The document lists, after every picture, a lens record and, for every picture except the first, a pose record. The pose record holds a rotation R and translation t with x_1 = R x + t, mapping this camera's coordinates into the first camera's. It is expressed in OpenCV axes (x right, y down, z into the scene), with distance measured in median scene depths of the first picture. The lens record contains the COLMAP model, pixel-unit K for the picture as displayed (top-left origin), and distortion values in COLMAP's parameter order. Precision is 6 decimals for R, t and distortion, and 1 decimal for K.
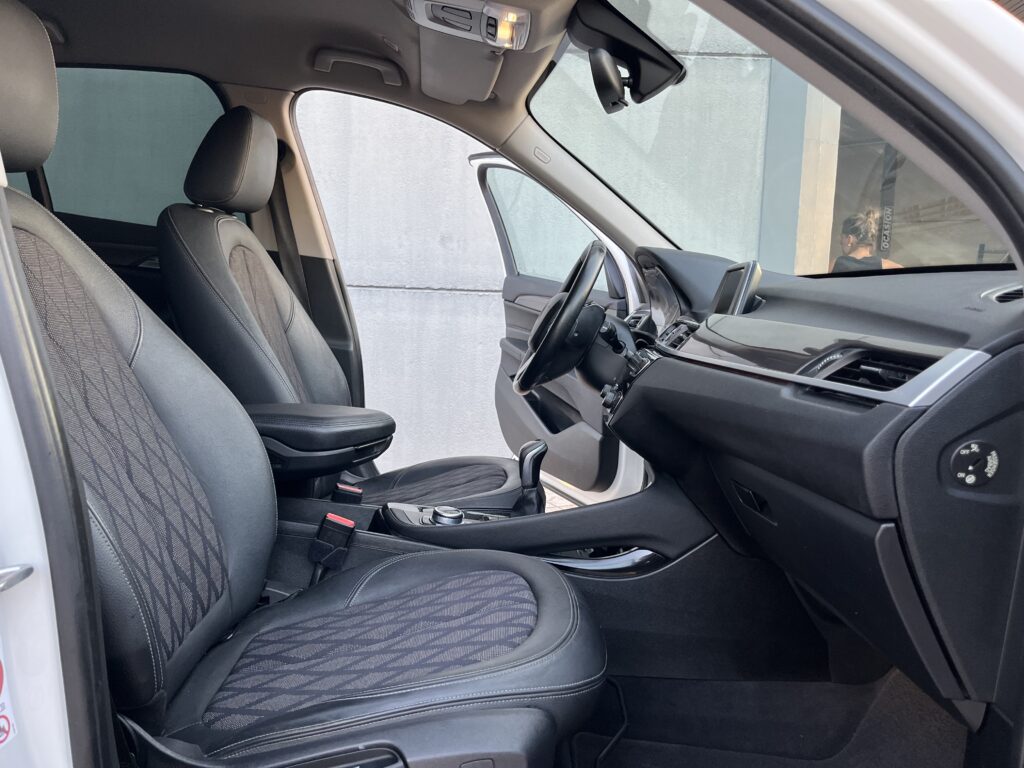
lens RADIAL K [[778.2, 0, 529.0], [0, 778.2, 391.2], [0, 0, 1]] dist [0.059288, -0.080109]
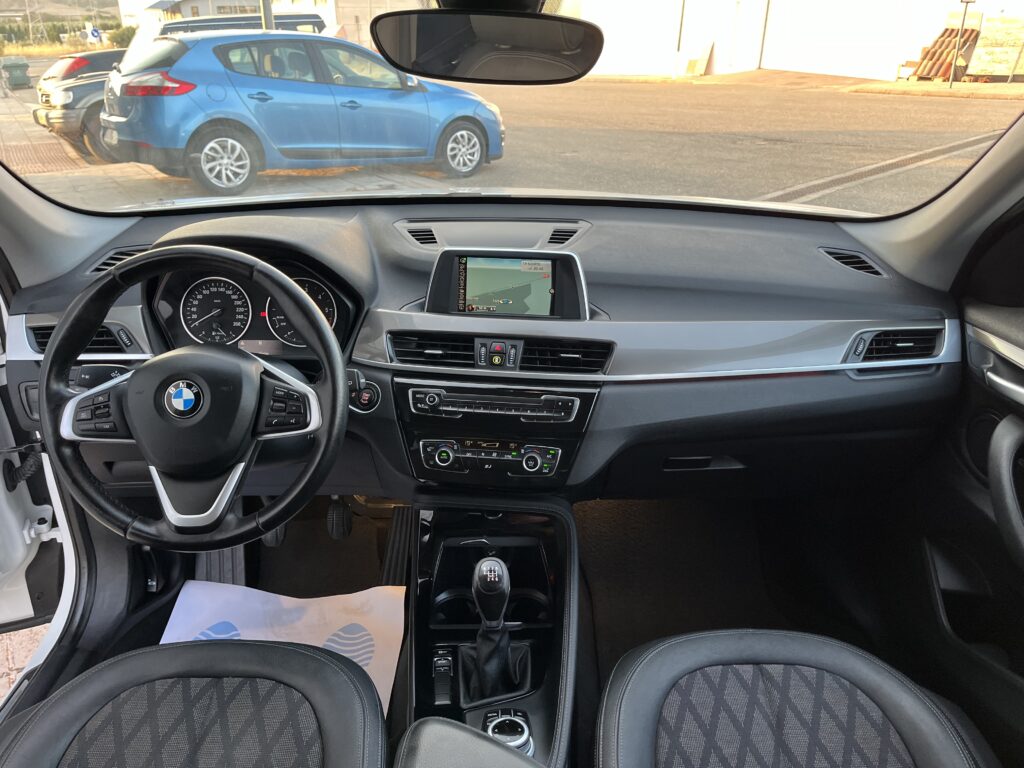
lens RADIAL K [[778.2, 0, 518.3], [0, 778.2, 388.3], [0, 0, 1]] dist [0.059288, -0.080109]
pose [[0.047133, -0.476157, 0.878096, -0.587872], [0.112360, 0.876021, 0.469001, -0.449033], [-0.992549, 0.076557, 0.094790, 0.944517]]
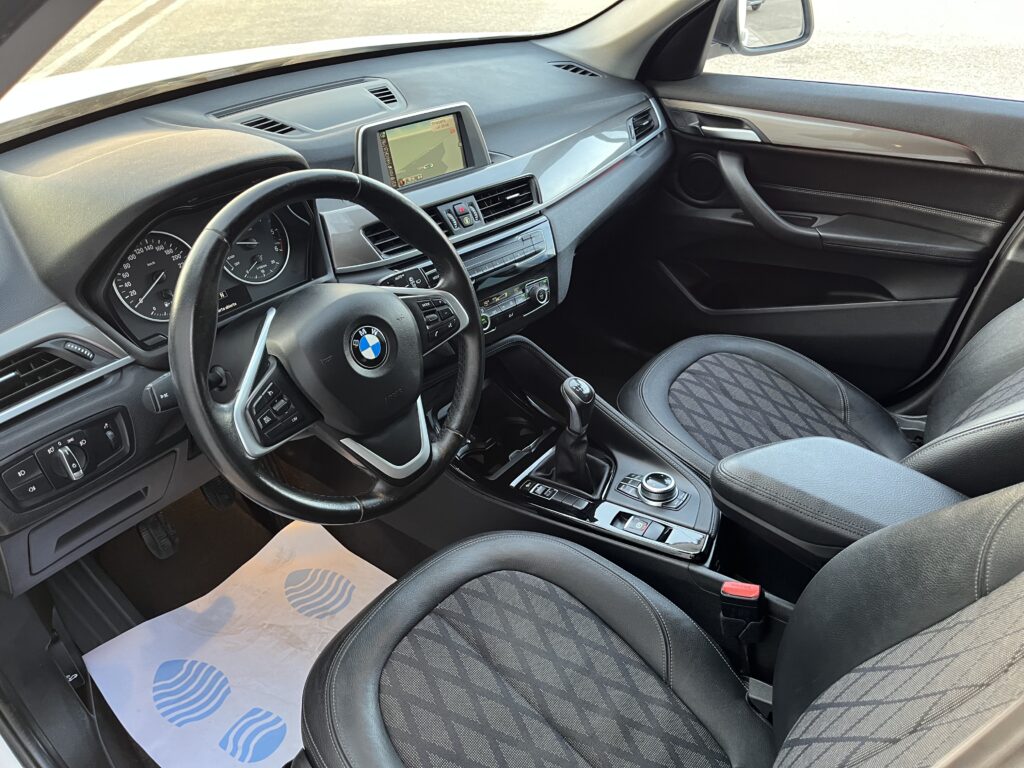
lens RADIAL K [[778.2, 0, 514.8], [0, 778.2, 388.1], [0, 0, 1]] dist [0.059288, -0.080109]
pose [[-0.743308, -0.441895, 0.502218, -0.393665], [0.011139, 0.742475, 0.669781, -0.533605], [-0.668857, 0.503447, -0.546965, 1.602722]]
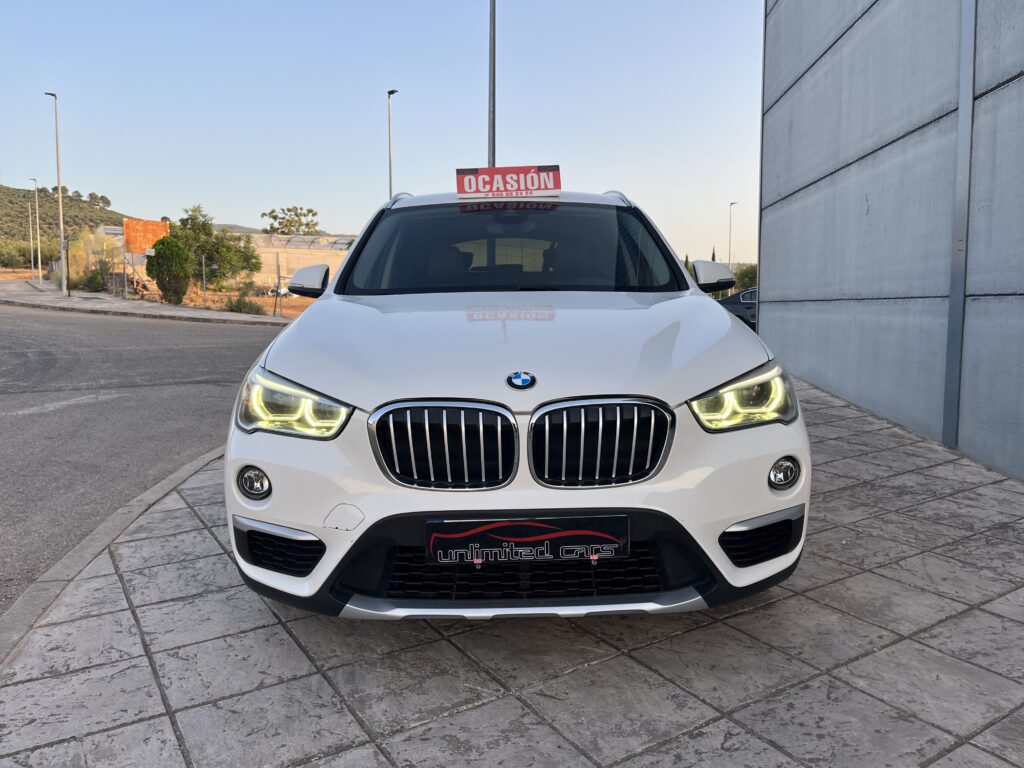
lens RADIAL K [[778.2, 0, 523.7], [0, 778.2, 381.1], [0, 0, 1]] dist [0.059288, -0.080109]
pose [[-0.041086, 0.058377, -0.997449, 3.016326], [-0.111985, 0.991733, 0.062655, -0.021401], [0.992860, 0.114274, -0.034209, 1.216977]]
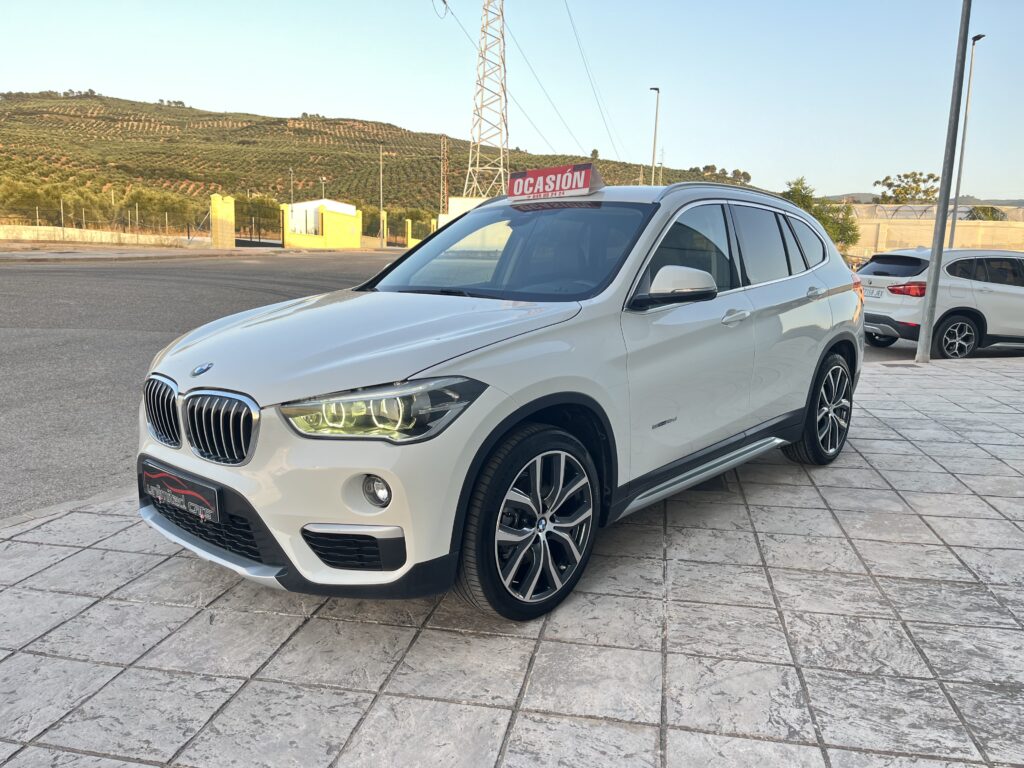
lens RADIAL K [[778.2, 0, 511.4], [0, 778.2, 387.5], [0, 0, 1]] dist [0.059288, -0.080109]
pose [[-0.718150, 0.044378, -0.694472, 2.254296], [-0.138264, 0.968969, 0.204898, -0.412830], [0.682014, 0.243168, -0.689729, 3.159385]]
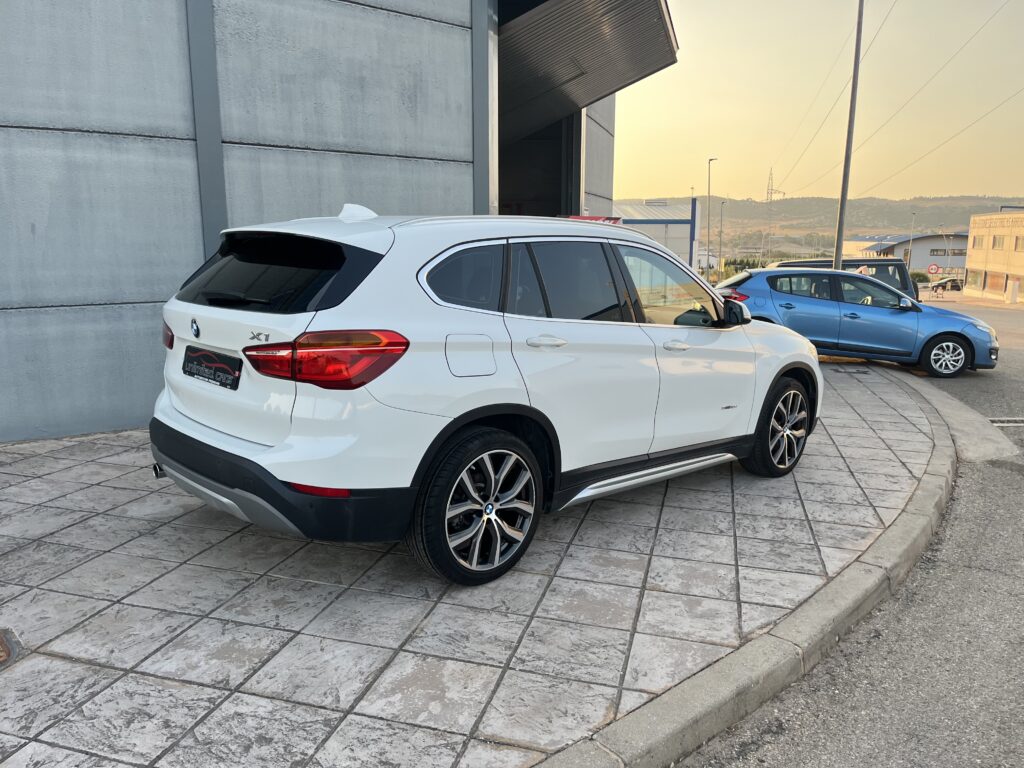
lens RADIAL K [[778.2, 0, 521.3], [0, 778.2, 386.7], [0, 0, 1]] dist [0.059288, -0.080109]
pose [[0.758527, -0.153688, 0.633259, -2.789891], [0.098257, 0.987654, 0.122005, -0.313903], [-0.644192, -0.030322, 0.764263, -1.761298]]
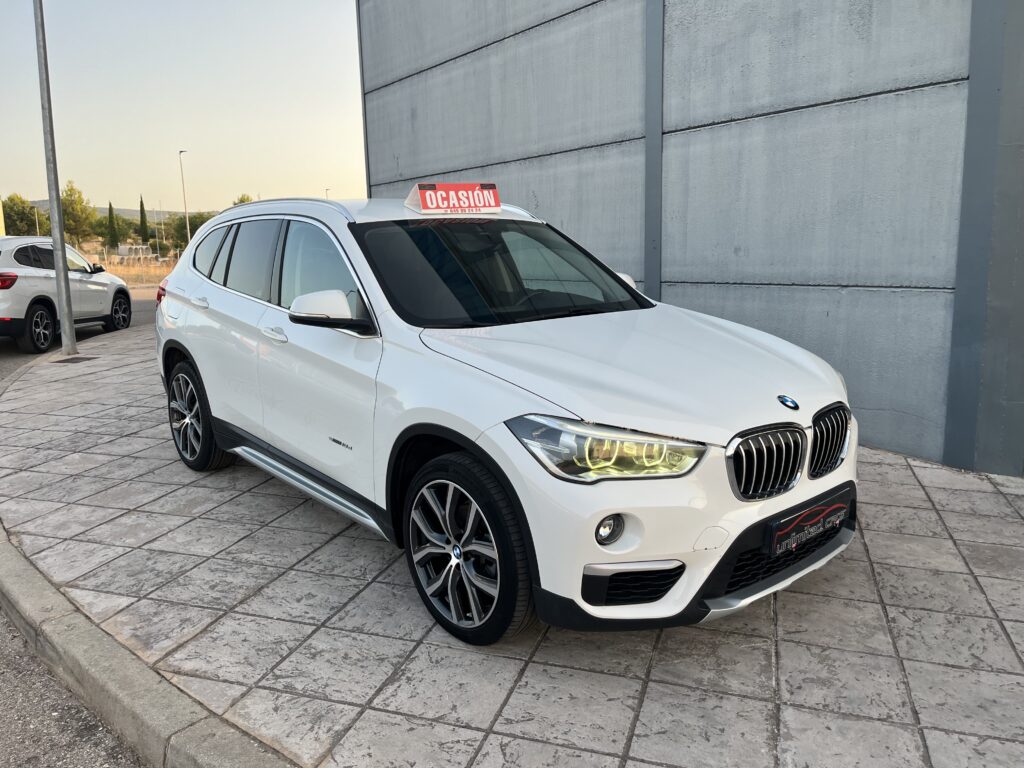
lens RADIAL K [[778.2, 0, 523.0], [0, 778.2, 382.4], [0, 0, 1]] dist [0.059288, -0.080109]
pose [[0.609205, 0.083878, -0.788564, 2.622783], [-0.048372, 0.996469, 0.068623, -0.085789], [0.791536, -0.003661, 0.611112, -0.701434]]
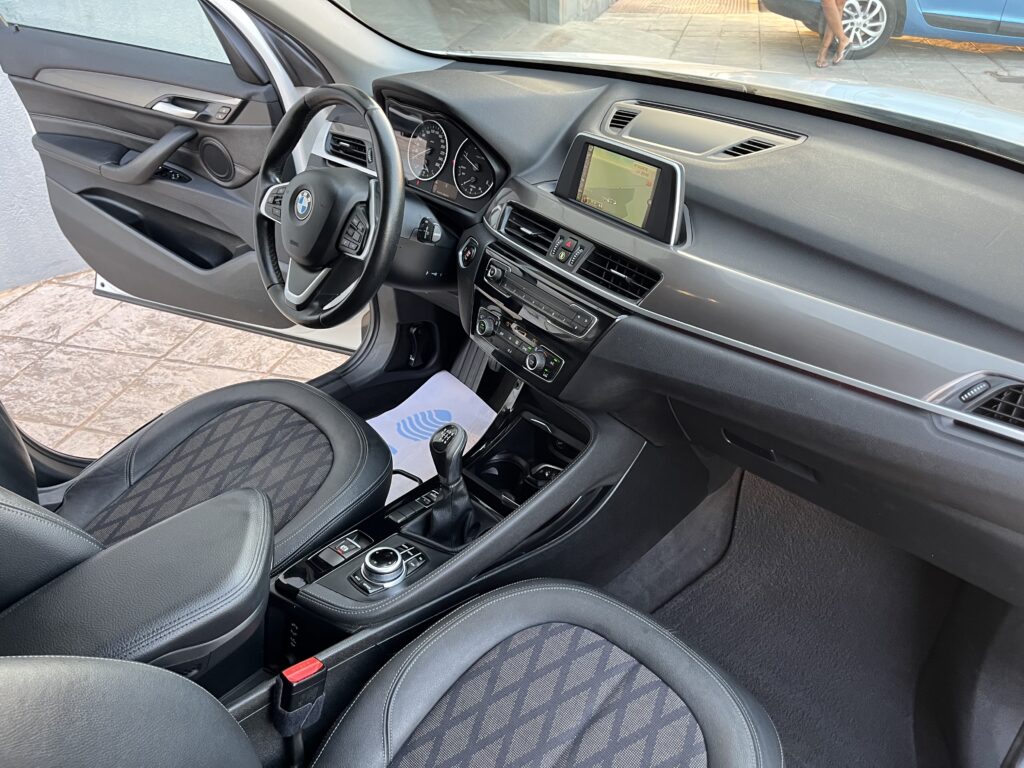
lens RADIAL K [[778.2, 0, 521.5], [0, 778.2, 381.7], [0, 0, 1]] dist [0.059288, -0.080109]
pose [[0.752317, -0.421973, 0.505923, -0.336647], [0.135241, 0.850509, 0.508275, -0.395609], [-0.644770, -0.313963, 0.696921, 0.437880]]
